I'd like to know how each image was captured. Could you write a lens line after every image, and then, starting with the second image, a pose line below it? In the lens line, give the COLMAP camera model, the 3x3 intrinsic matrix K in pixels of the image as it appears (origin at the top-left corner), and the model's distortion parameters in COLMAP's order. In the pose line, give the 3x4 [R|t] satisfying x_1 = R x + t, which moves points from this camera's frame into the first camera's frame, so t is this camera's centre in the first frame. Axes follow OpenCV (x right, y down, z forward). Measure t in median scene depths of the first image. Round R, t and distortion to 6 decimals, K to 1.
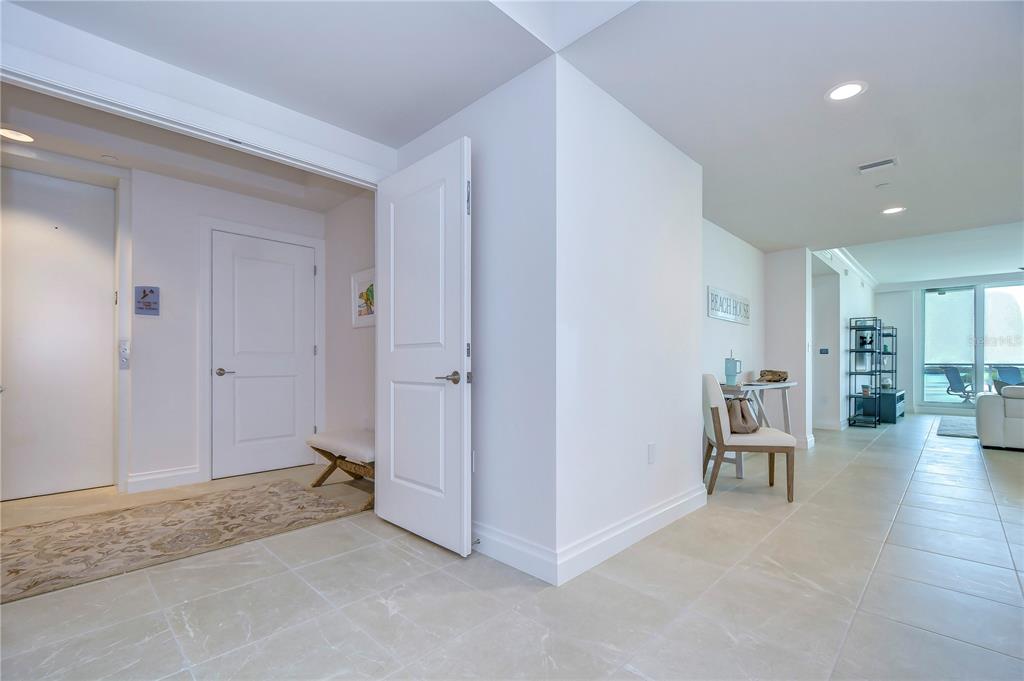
lens RADIAL K [[452.1, 0, 513.0], [0, 452.1, 350.0], [0, 0, 1]] dist [-0.008396, 0.000702]
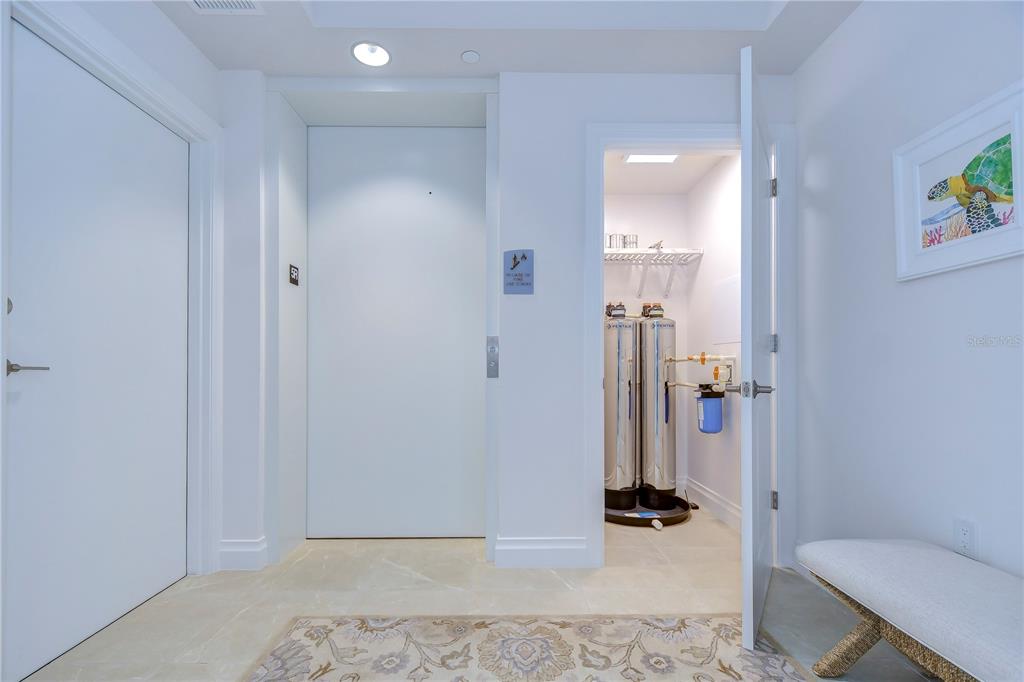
lens RADIAL K [[452.1, 0, 519.7], [0, 452.1, 369.9], [0, 0, 1]] dist [-0.008396, 0.000702]
pose [[0.716239, 0.001276, -0.697854, -0.359286], [0.015198, 0.999733, 0.017426, 0.020607], [0.697690, -0.023087, 0.716028, 0.534284]]
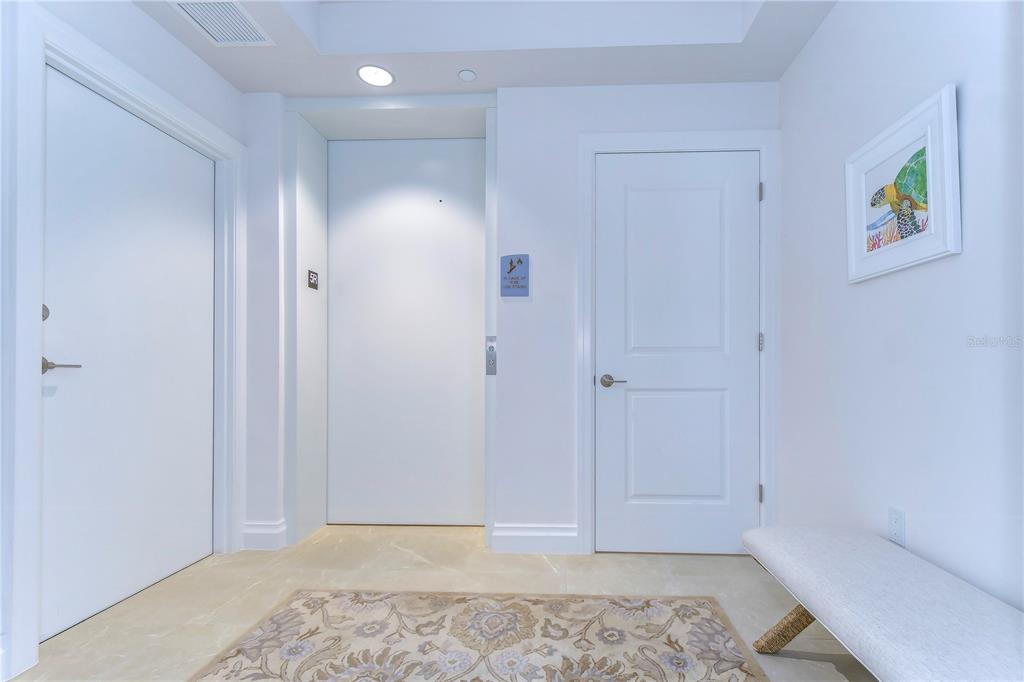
lens RADIAL K [[452.1, 0, 554.1], [0, 452.1, 370.4], [0, 0, 1]] dist [-0.008396, 0.000702]
pose [[0.683112, 0.005050, -0.730296, -0.266265], [0.015636, 0.999646, 0.021538, 0.022112], [0.730147, -0.026132, 0.682791, 0.569856]]
